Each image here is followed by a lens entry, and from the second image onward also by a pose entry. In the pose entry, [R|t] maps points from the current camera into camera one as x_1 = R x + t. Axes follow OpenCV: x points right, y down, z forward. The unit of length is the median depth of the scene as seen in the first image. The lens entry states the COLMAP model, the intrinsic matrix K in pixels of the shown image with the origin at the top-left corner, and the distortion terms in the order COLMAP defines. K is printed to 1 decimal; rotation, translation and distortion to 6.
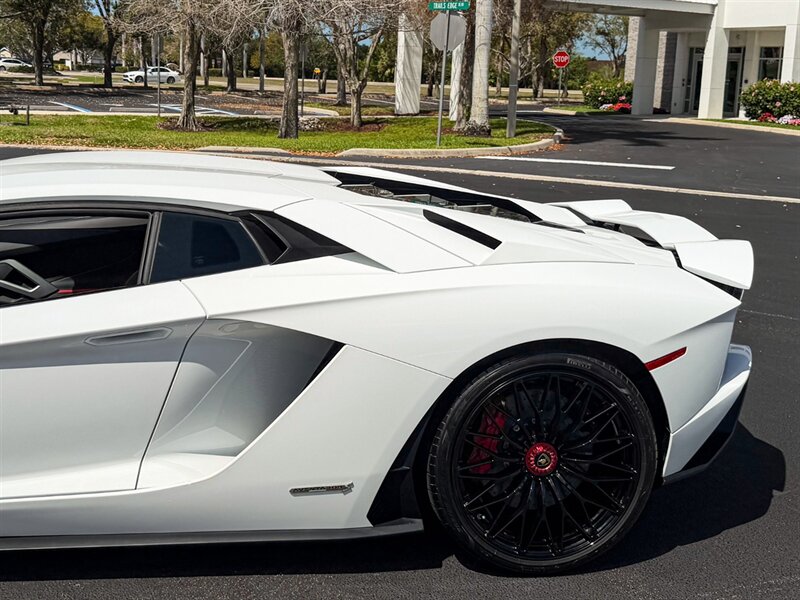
lens RADIAL K [[916.8, 0, 371.6], [0, 916.8, 217.8], [0, 0, 1]] dist [0.229256, -0.581802]
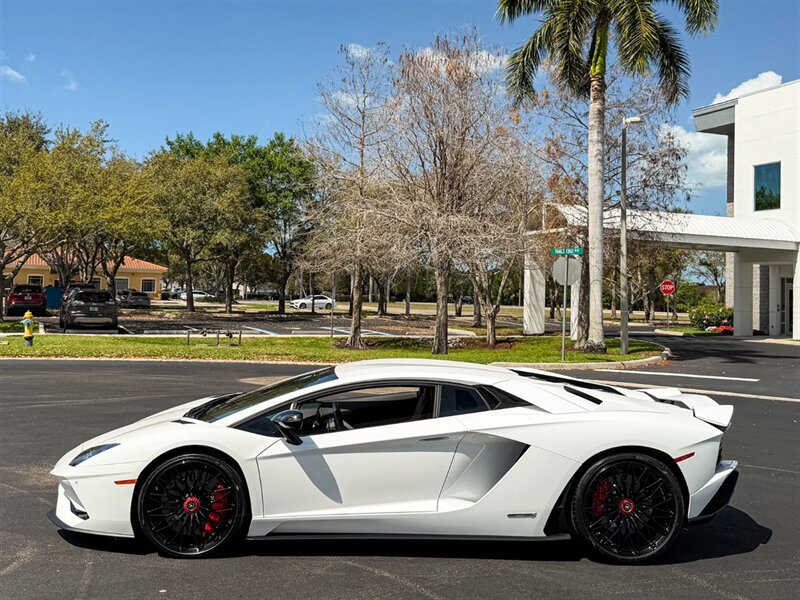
lens RADIAL K [[1007.0, 0, 378.6], [0, 1007.0, 206.8], [0, 0, 1]] dist [0.152271, -0.310245]
pose [[0.995016, -0.016026, -0.098420, -0.031241], [-0.007312, 0.972618, -0.232293, 0.032978], [0.099448, 0.231855, 0.967654, -0.330847]]
